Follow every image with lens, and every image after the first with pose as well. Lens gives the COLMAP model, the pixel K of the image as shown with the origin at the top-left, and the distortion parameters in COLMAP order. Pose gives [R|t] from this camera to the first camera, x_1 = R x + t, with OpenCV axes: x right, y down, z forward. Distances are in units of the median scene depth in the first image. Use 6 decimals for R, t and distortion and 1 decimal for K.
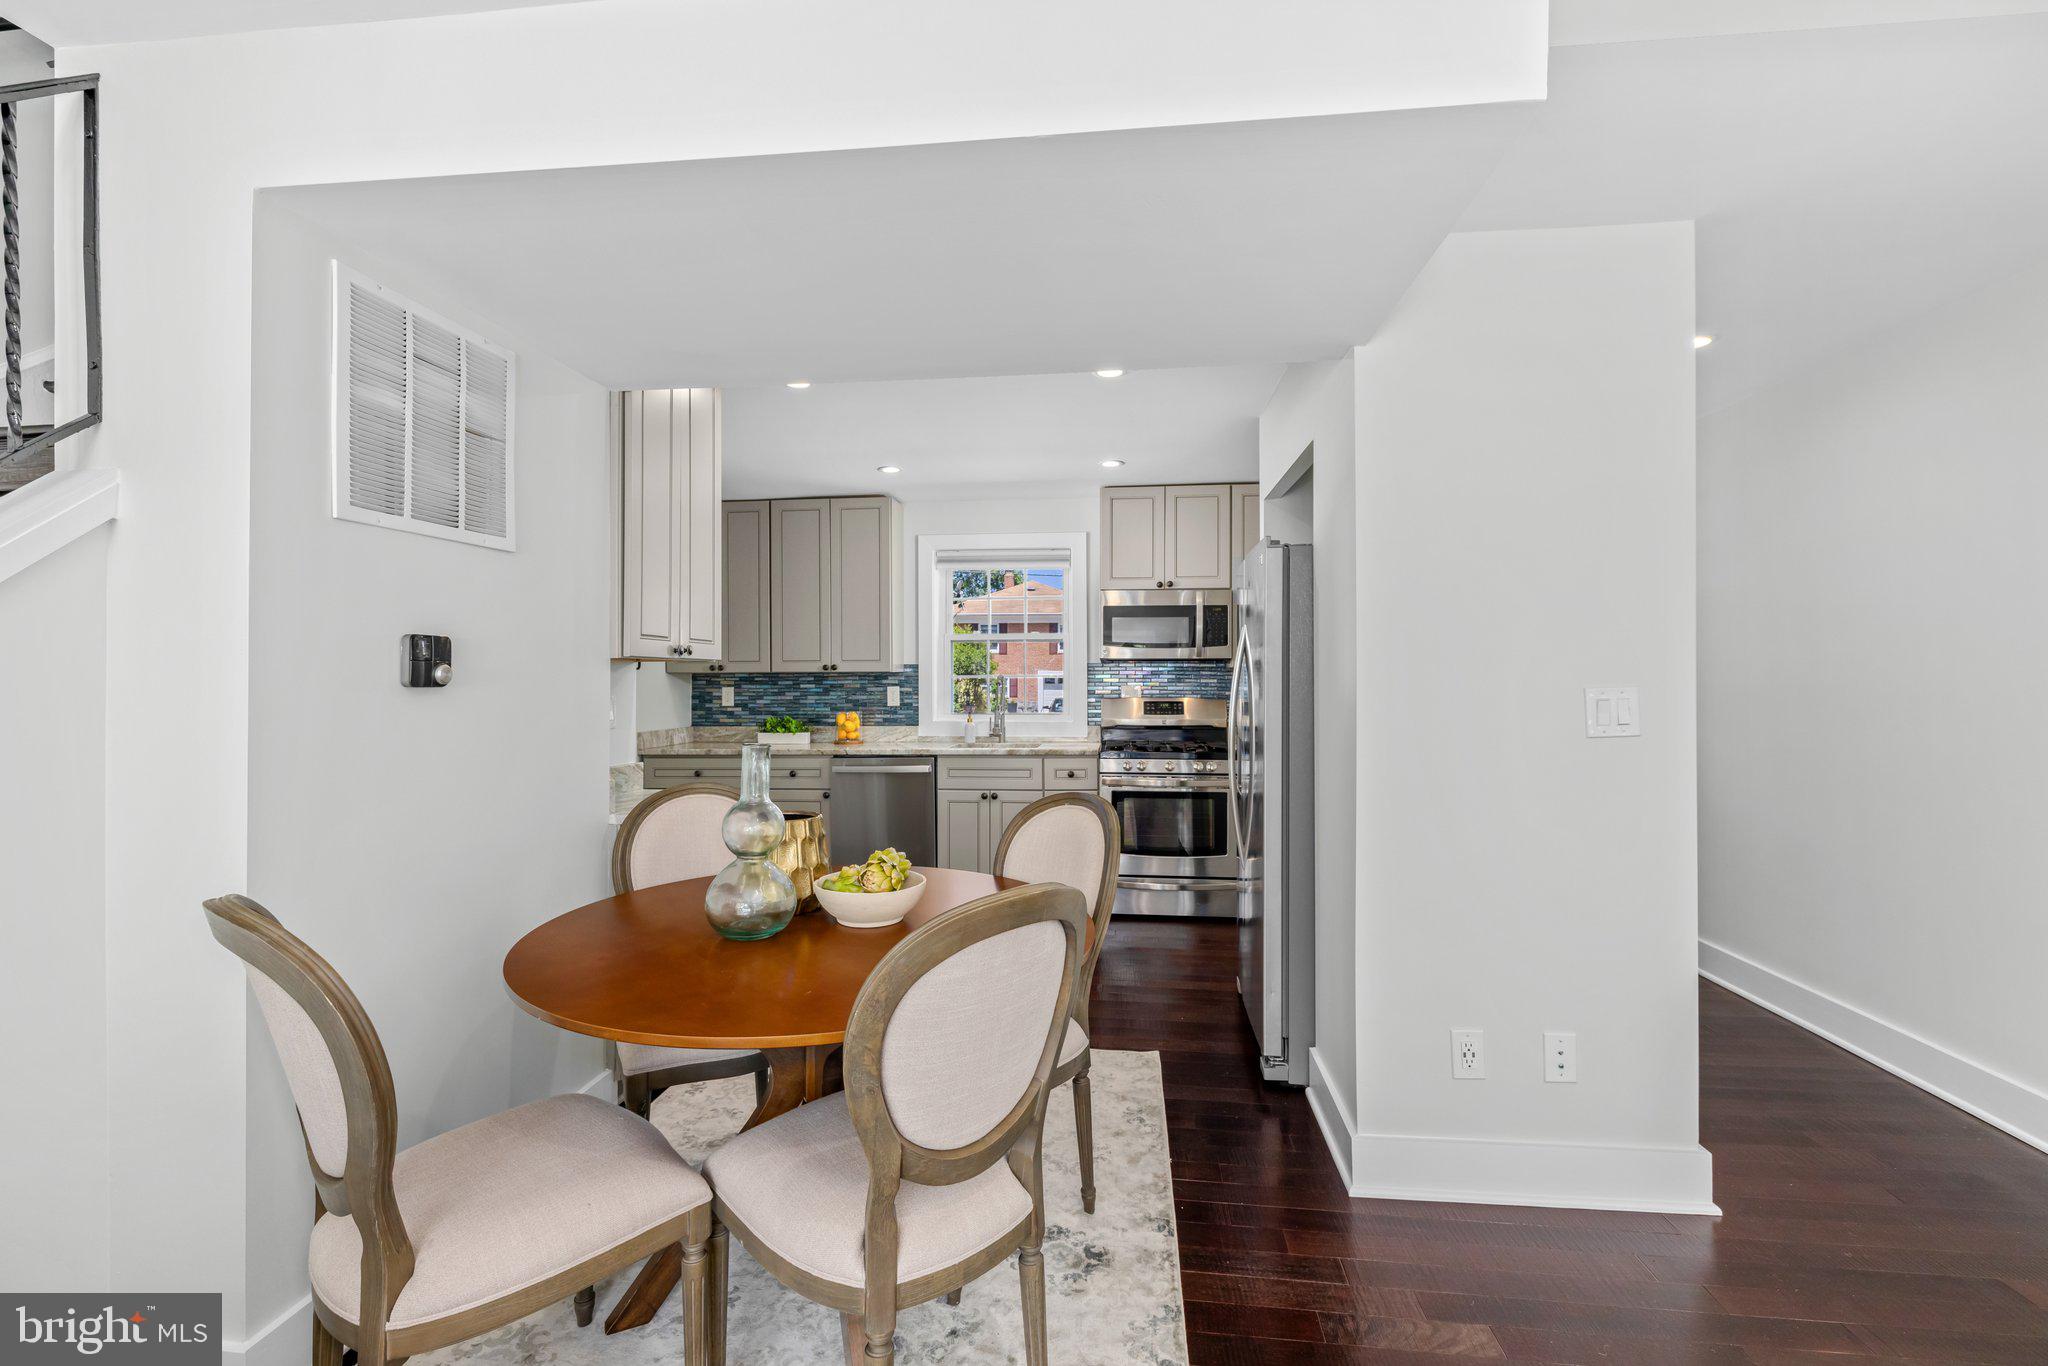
lens RADIAL K [[847.4, 0, 1024.0], [0, 847.4, 683.0], [0, 0, 1]] dist [0.000215, -0.000225]
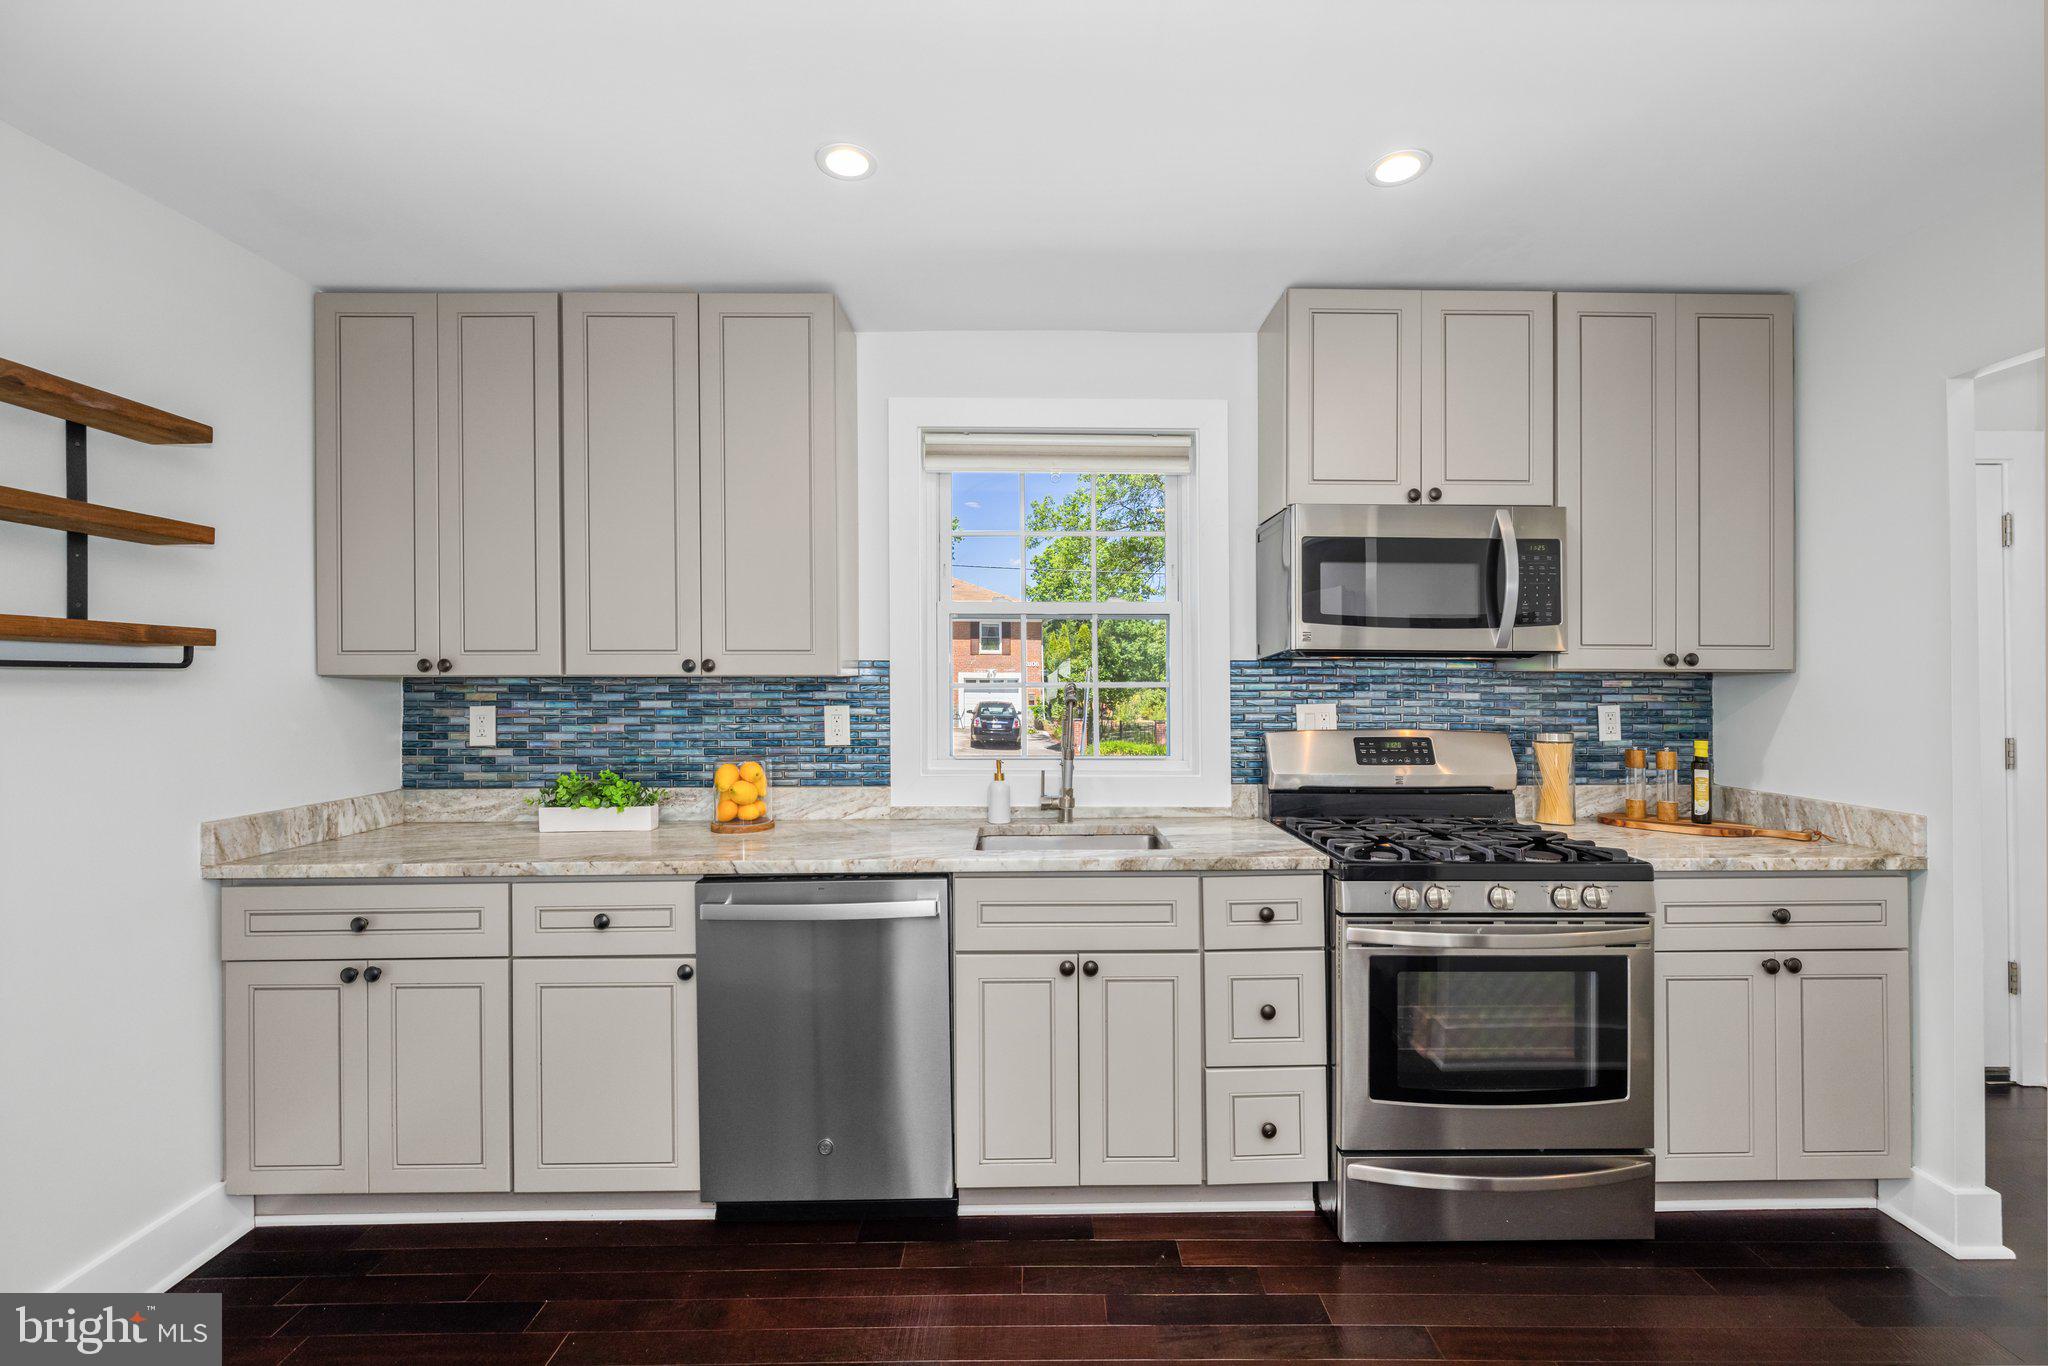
lens RADIAL K [[851.0, 0, 1029.1], [0, 851.0, 680.6], [0, 0, 1]] dist [-0.001472, -0.000241]
pose [[0.993584, 0.003490, 0.113046, -0.101957], [-0.002941, 0.999983, -0.005024, -0.008414], [-0.113062, 0.004659, 0.993577, 0.510334]]
